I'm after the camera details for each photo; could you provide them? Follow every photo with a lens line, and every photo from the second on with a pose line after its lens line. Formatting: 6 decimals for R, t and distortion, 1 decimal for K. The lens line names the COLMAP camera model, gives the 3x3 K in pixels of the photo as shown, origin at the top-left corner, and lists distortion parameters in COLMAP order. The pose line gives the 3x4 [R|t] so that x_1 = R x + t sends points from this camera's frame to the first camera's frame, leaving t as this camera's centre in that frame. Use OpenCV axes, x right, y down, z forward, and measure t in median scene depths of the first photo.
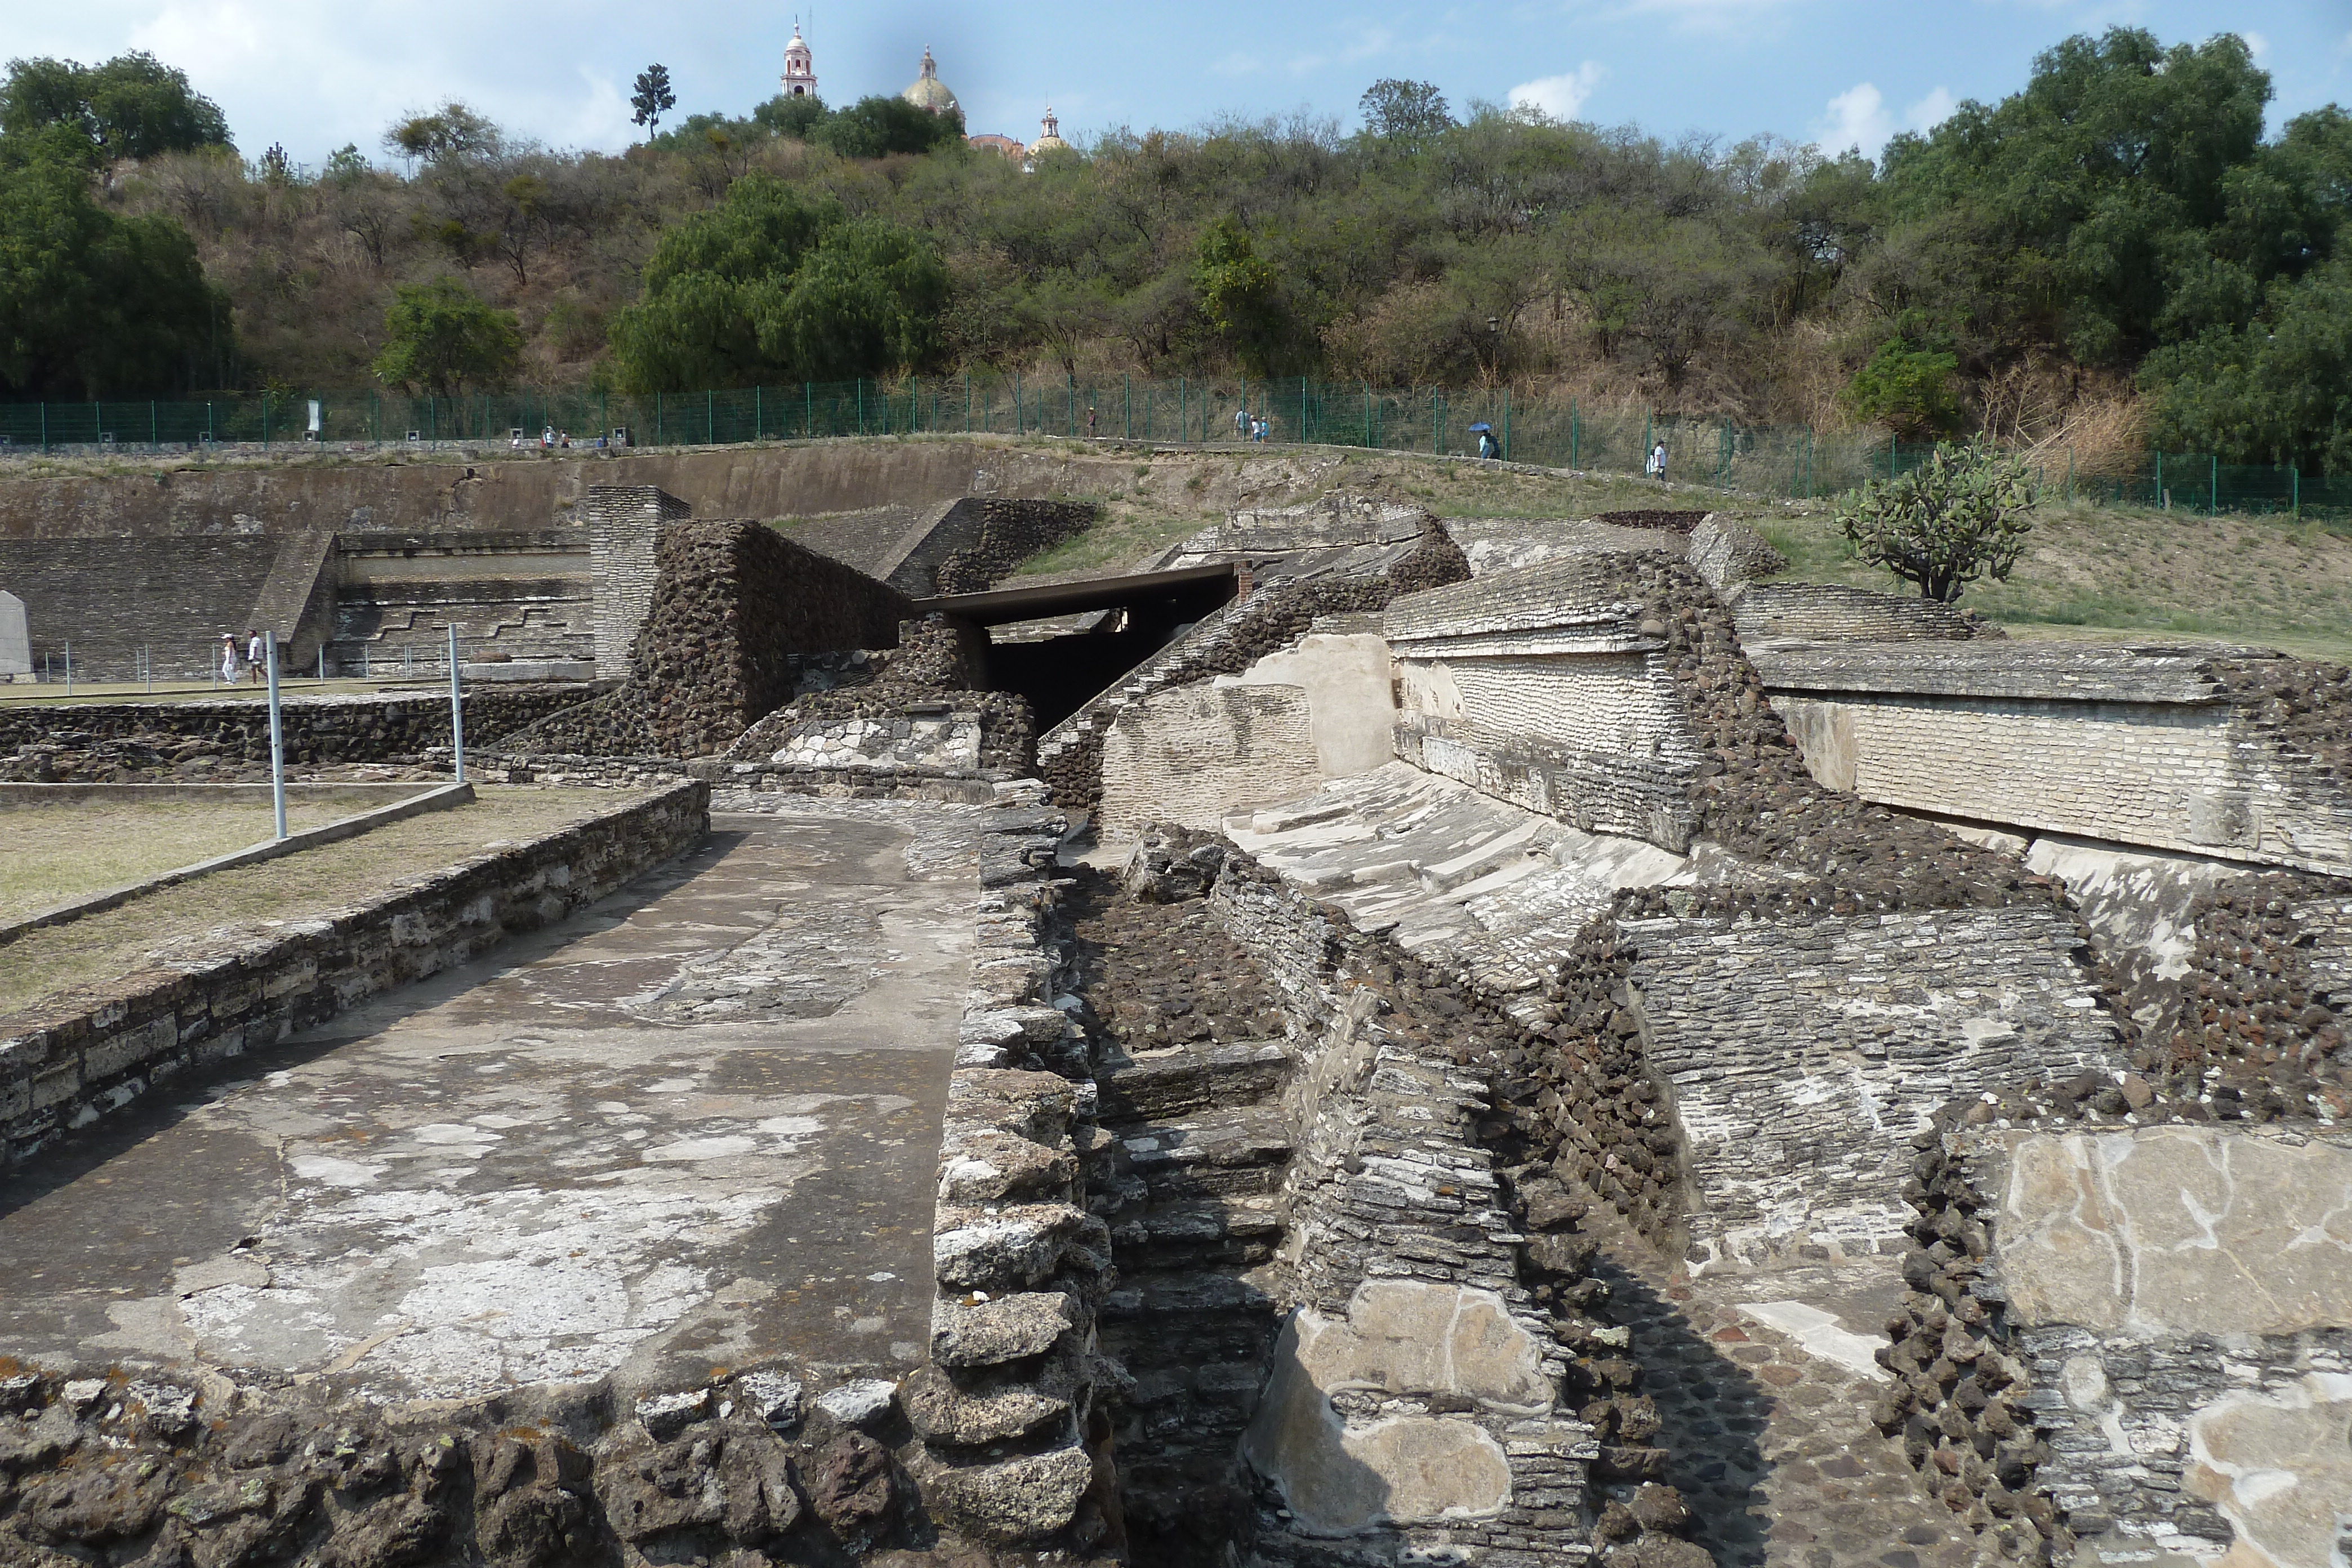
lens RADIAL K [[1835.5, 0, 1177.4], [0, 1835.5, 766.9], [0, 0, 1]] dist [-0.014035, -0.011673]
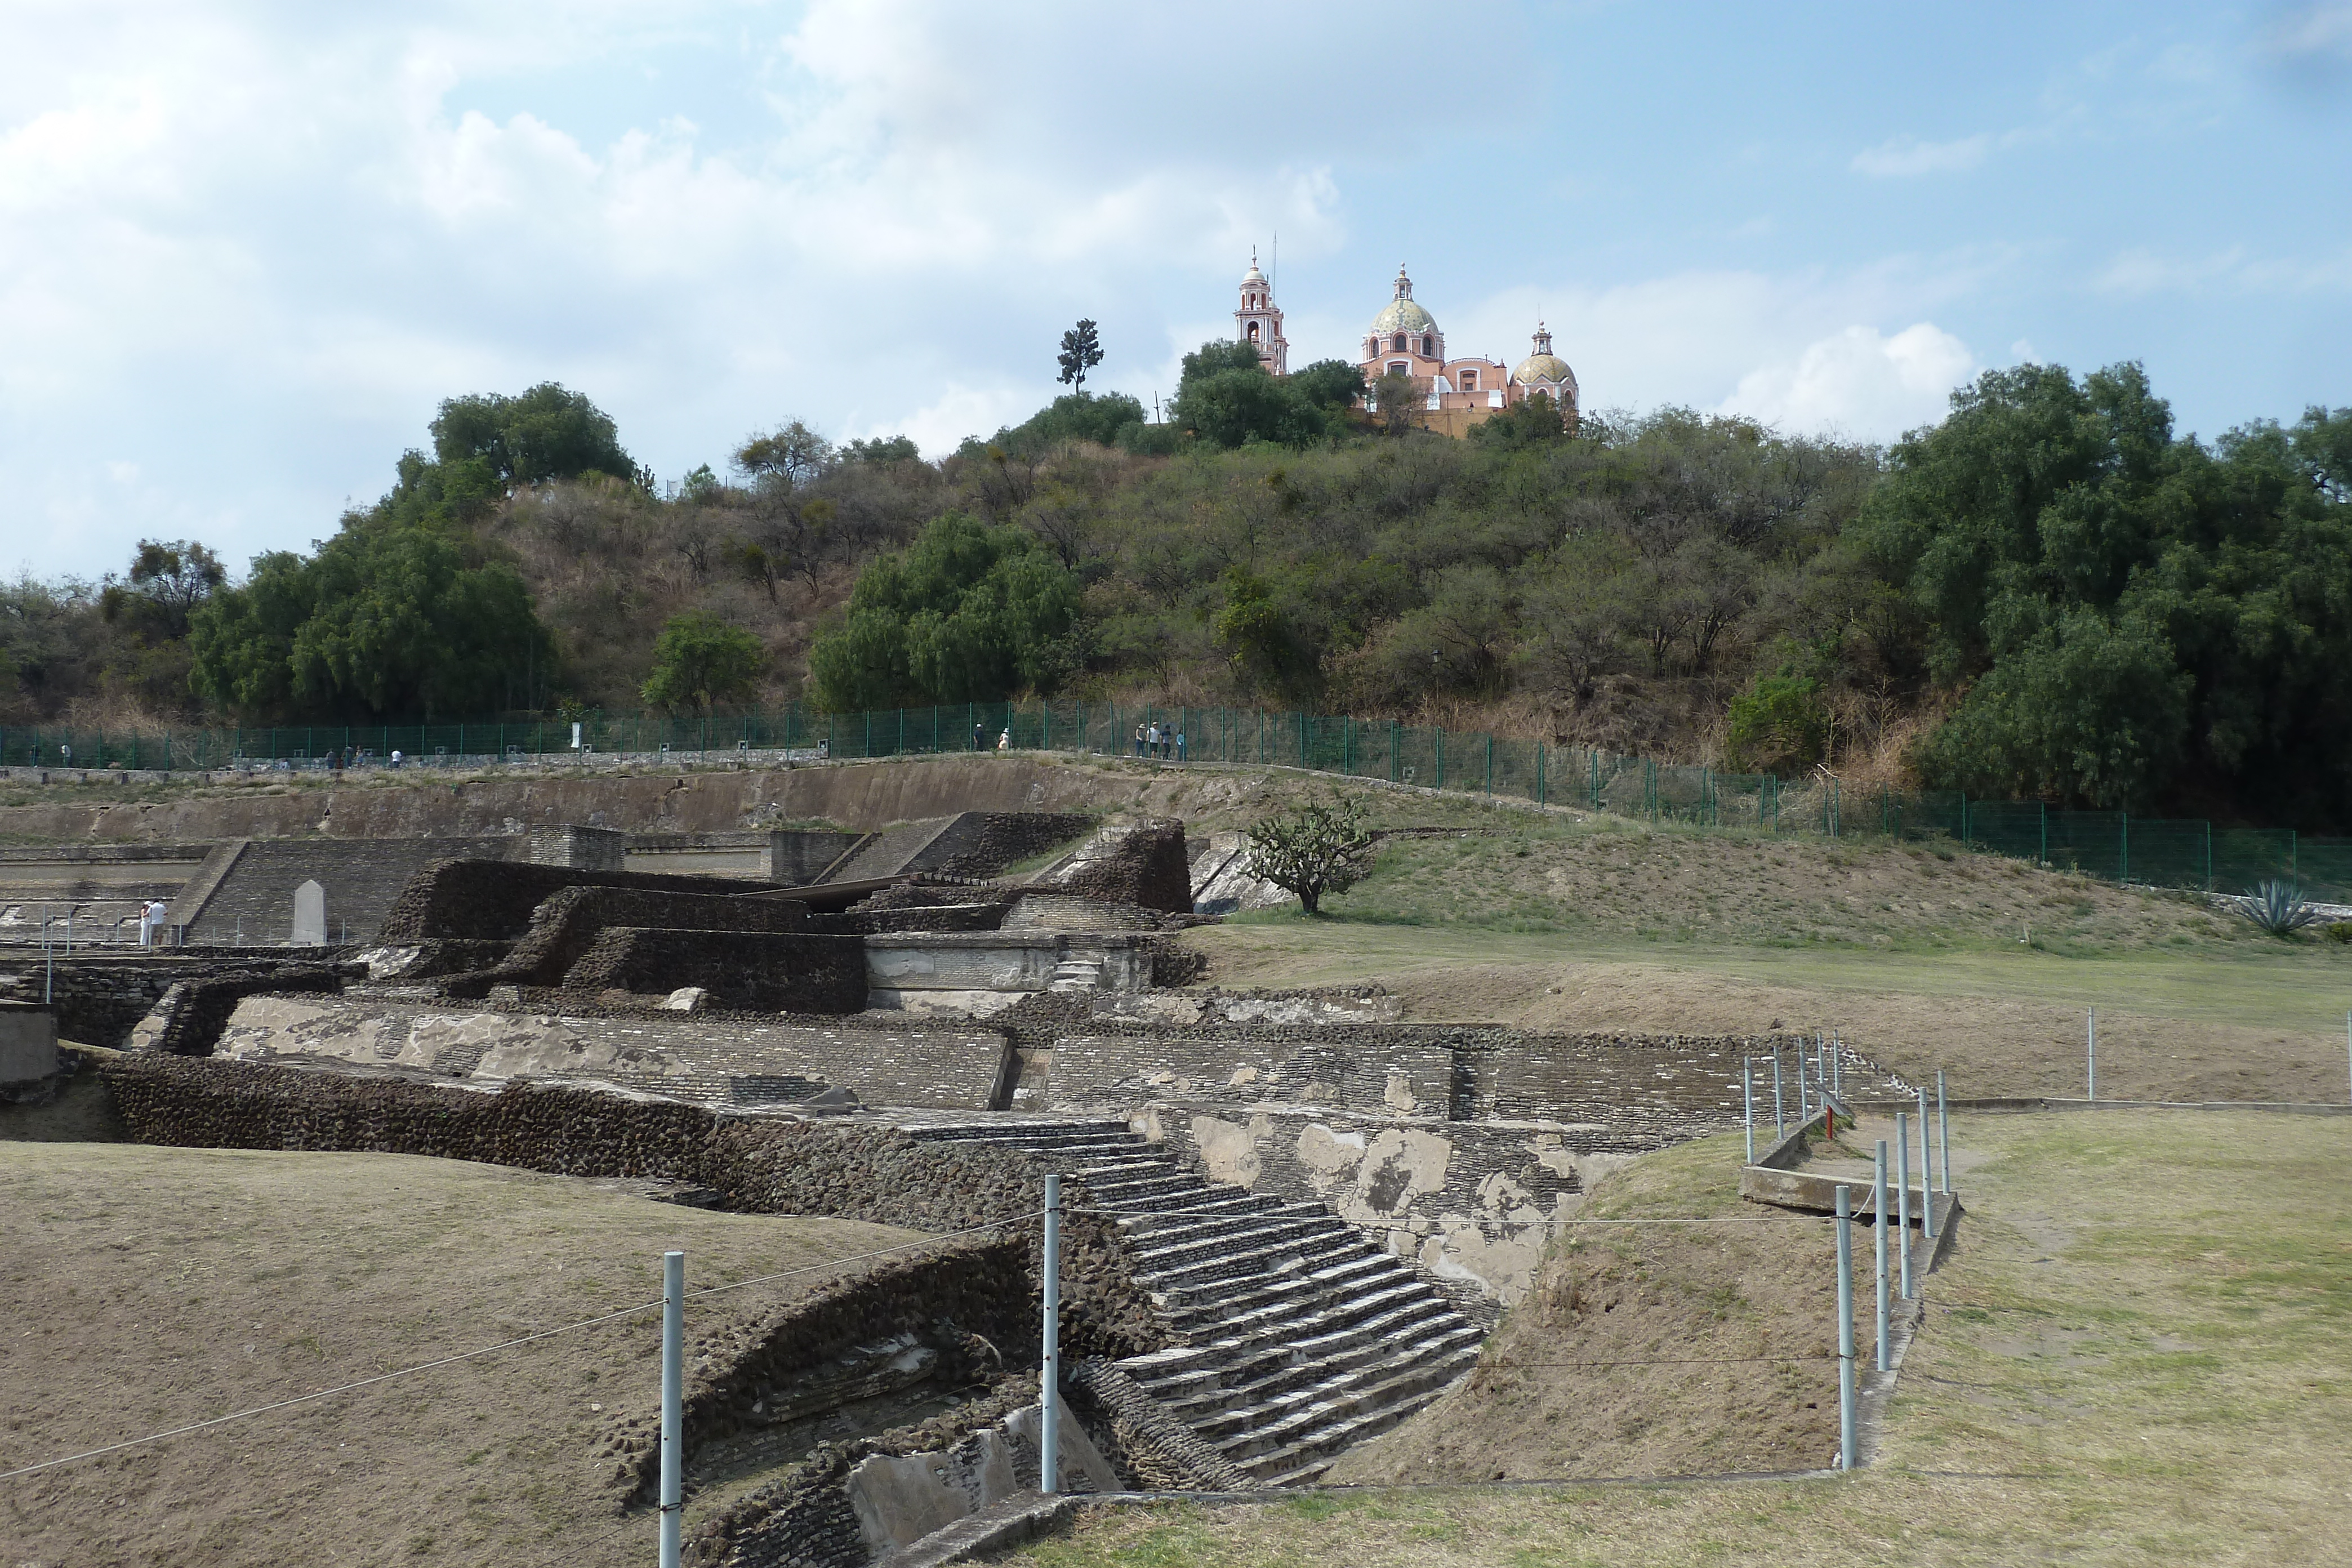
lens RADIAL K [[2590.2, 0, 1174.1], [0, 2590.2, 790.9], [0, 0, 1]] dist [-0.014431, 0.000000]
pose [[0.941140, -0.003779, -0.337996, 0.469361], [-0.038737, 0.992144, -0.118955, 0.031754], [0.335790, 0.125046, 0.933600, -0.451761]]
